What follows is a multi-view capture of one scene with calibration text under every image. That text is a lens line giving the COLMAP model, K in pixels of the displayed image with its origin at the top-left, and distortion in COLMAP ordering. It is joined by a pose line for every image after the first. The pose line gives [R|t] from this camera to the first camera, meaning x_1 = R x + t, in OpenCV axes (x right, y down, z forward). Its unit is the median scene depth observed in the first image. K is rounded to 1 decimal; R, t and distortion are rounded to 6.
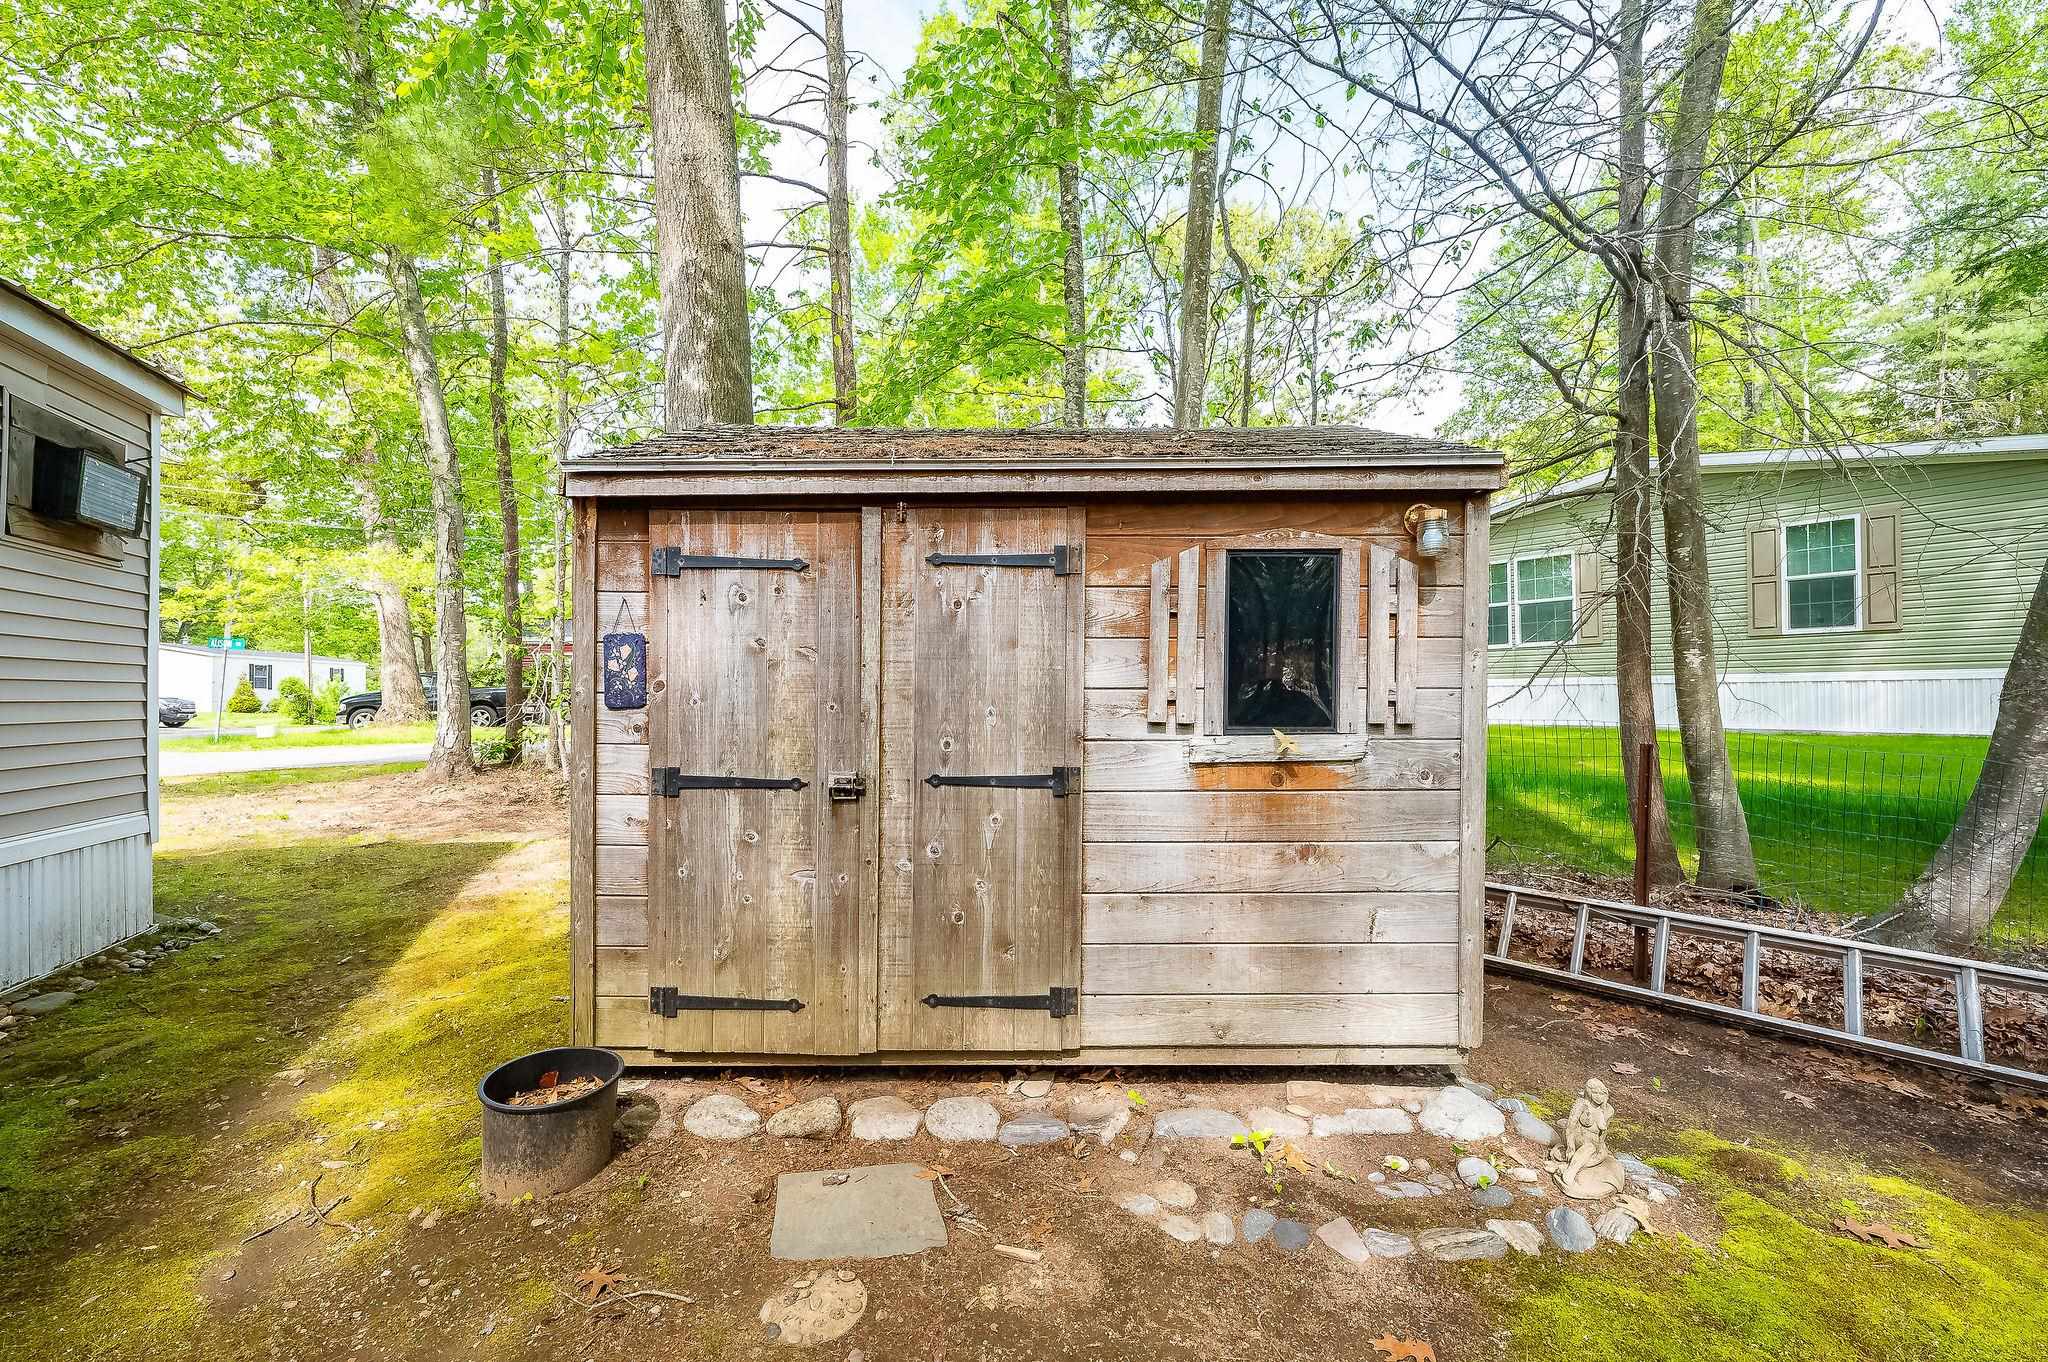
lens RADIAL K [[860.9, 0, 1051.1], [0, 860.9, 665.2], [0, 0, 1]] dist [-0.000021, -0.000017]
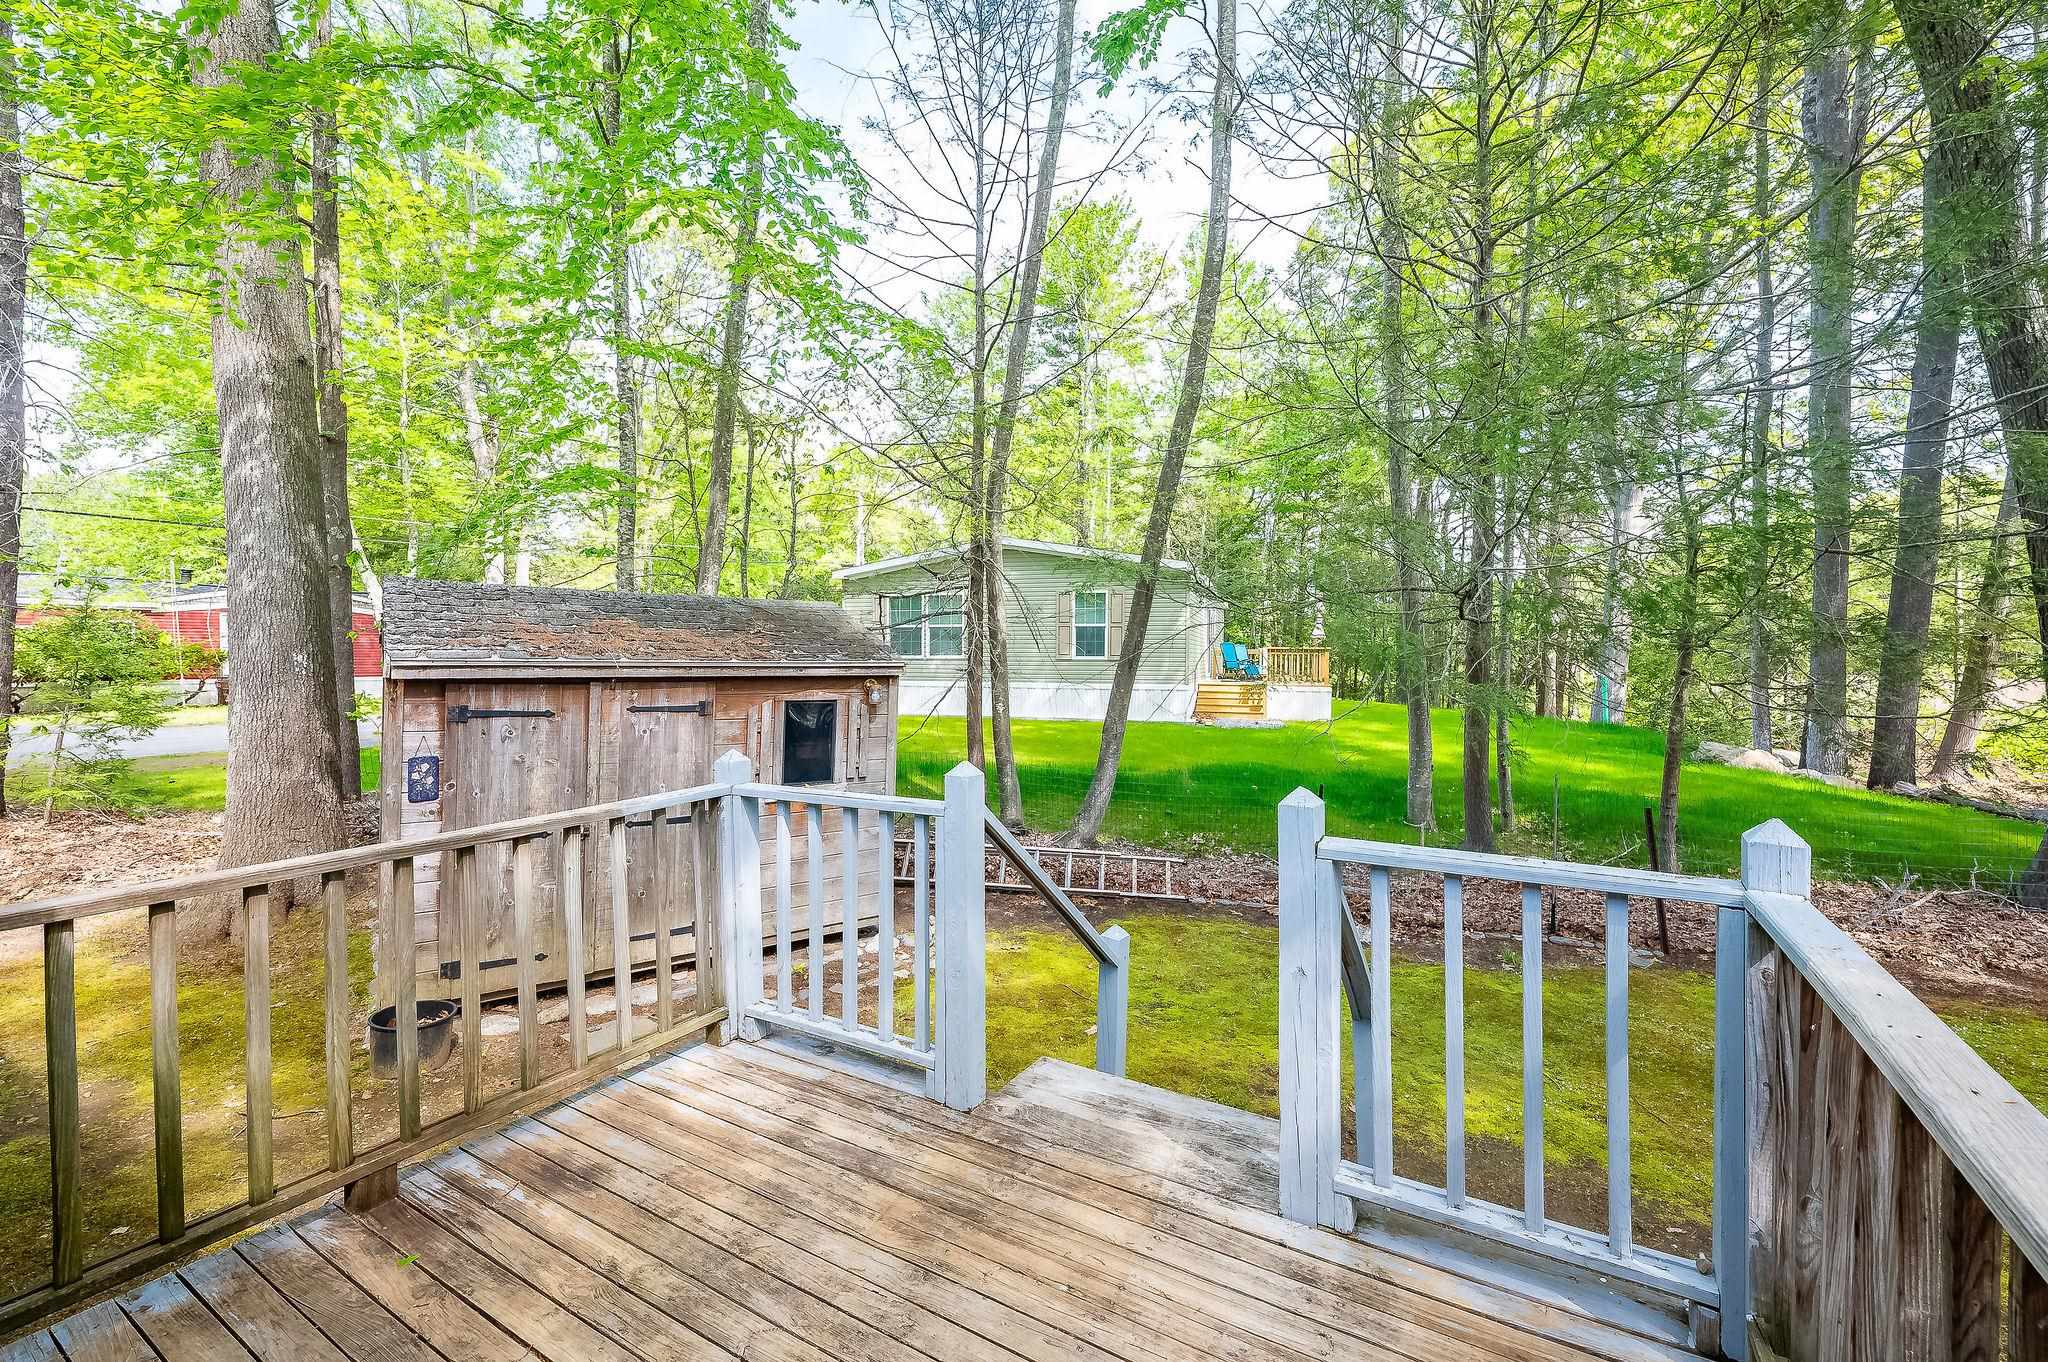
lens RADIAL K [[860.9, 0, 1051.1], [0, 860.9, 665.2], [0, 0, 1]] dist [-0.000021, -0.000017]
pose [[0.807094, -0.001654, 0.590420, -0.507194], [-0.021201, 0.999270, 0.031781, -0.297291], [-0.590042, -0.038168, 0.806470, -1.071449]]
